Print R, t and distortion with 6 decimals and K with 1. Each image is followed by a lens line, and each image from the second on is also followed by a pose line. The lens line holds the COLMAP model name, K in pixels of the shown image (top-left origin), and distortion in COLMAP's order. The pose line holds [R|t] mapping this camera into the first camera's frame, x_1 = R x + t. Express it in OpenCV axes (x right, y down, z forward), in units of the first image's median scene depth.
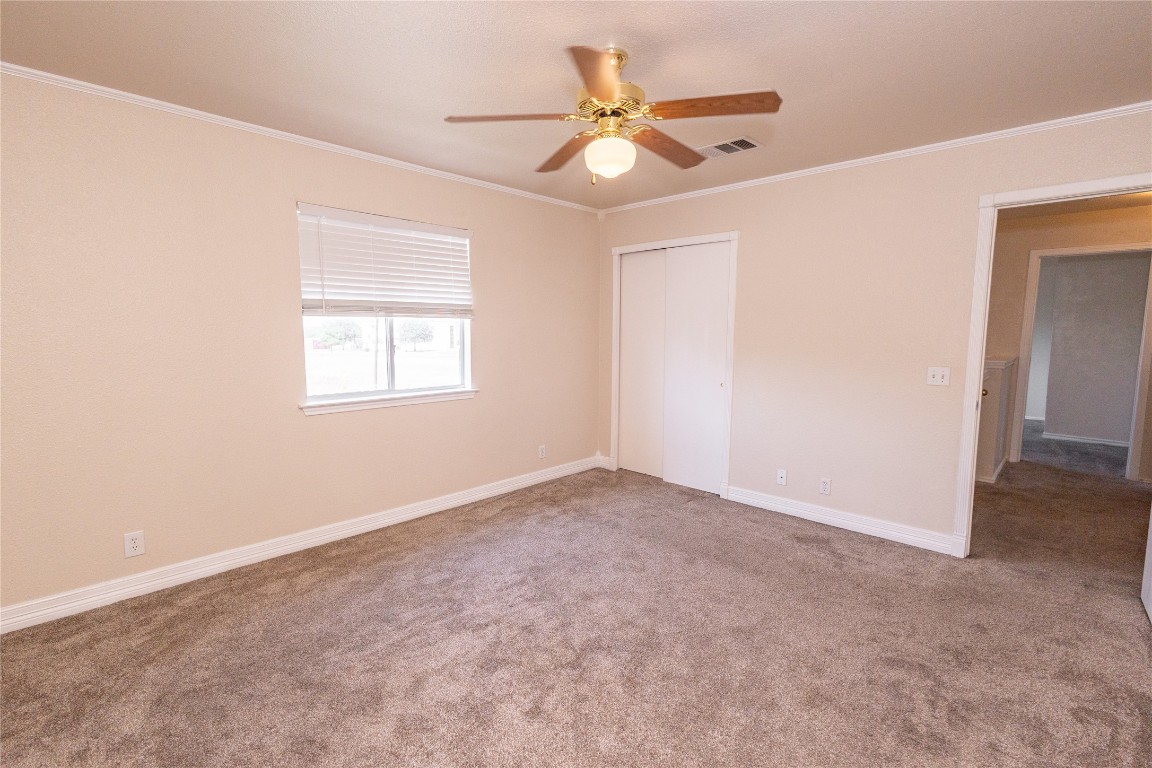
lens RADIAL K [[528.4, 0, 574.3], [0, 528.4, 382.2], [0, 0, 1]] dist [0.010129, -0.000388]
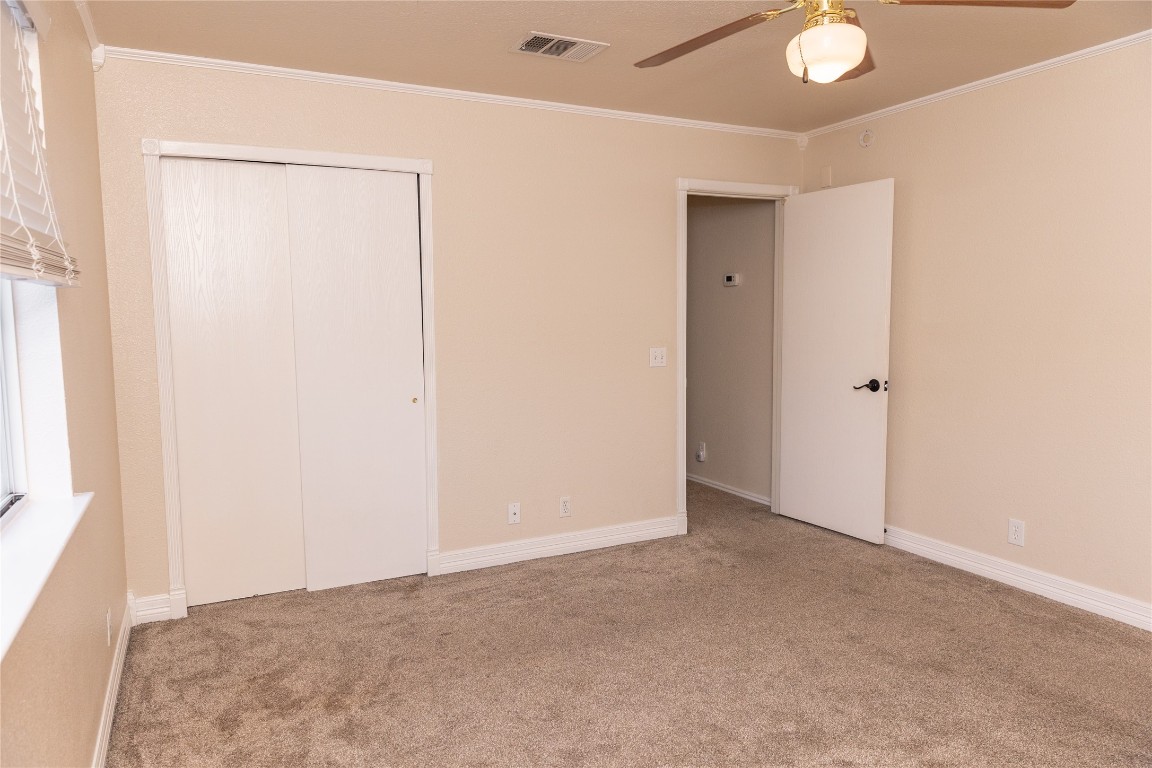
lens RADIAL K [[770.8, 0, 576.0], [0, 770.8, 384.0], [0, 0, 1]] dist [0.009587, -0.000570]
pose [[0.330155, -0.097762, 0.938851, -0.659377], [0.106124, 0.992161, 0.065994, -0.068910], [-0.937942, 0.077846, 0.337941, 0.646541]]
